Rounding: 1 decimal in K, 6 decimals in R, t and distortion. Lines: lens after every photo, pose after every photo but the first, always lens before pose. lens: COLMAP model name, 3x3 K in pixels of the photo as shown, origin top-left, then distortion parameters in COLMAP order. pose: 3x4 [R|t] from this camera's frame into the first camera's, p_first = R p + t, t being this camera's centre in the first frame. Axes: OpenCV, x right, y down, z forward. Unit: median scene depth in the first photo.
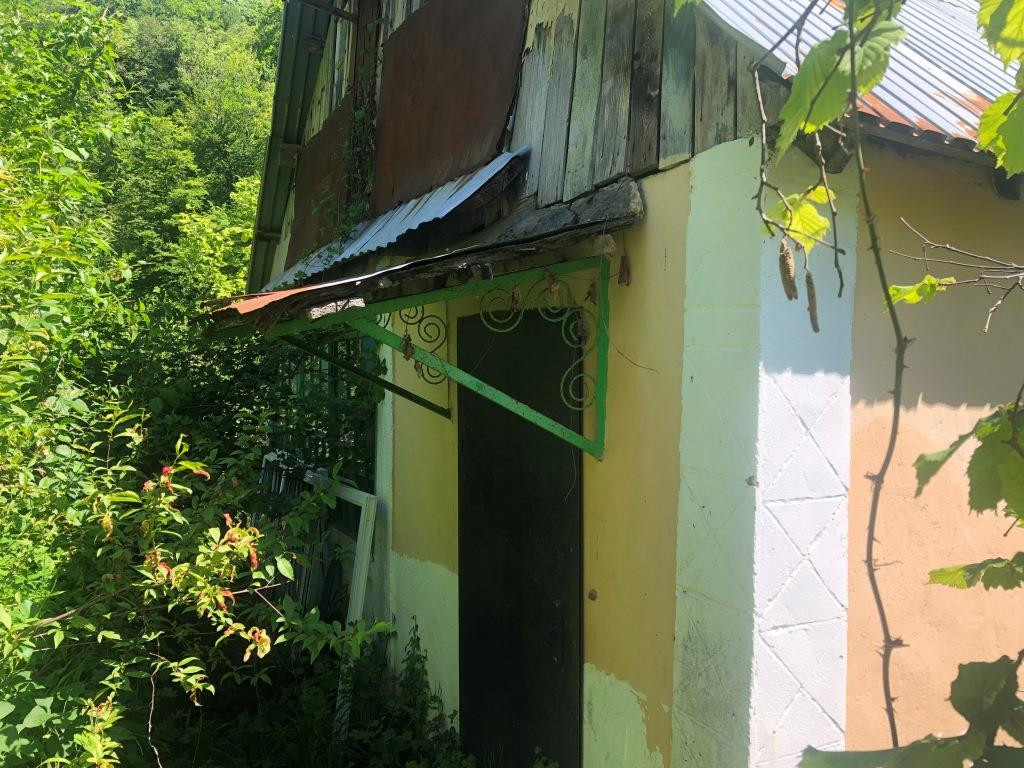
lens RADIAL K [[833.9, 0, 511.7], [0, 833.9, 385.4], [0, 0, 1]] dist [0.017010, -0.016280]
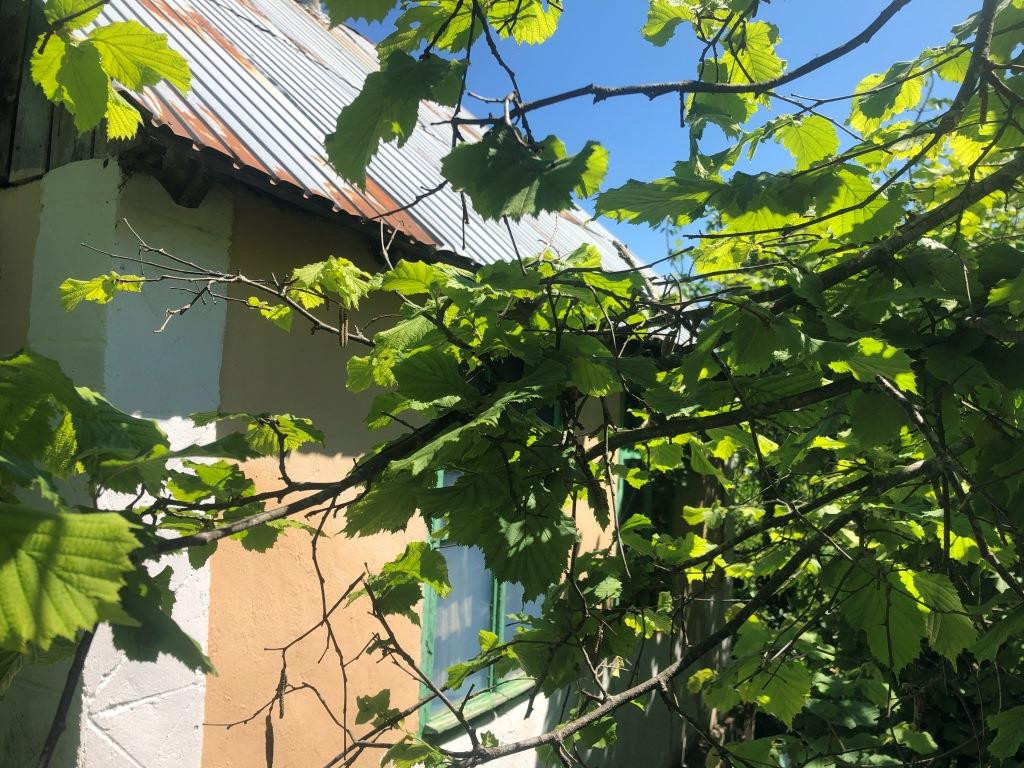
lens RADIAL K [[833.9, 0, 511.9], [0, 833.9, 382.6], [0, 0, 1]] dist [0.017010, -0.016280]
pose [[0.835634, 0.041243, 0.547736, 0.164224], [0.010071, 0.995859, -0.090349, 0.034292], [-0.549194, 0.081015, 0.831759, 0.013795]]
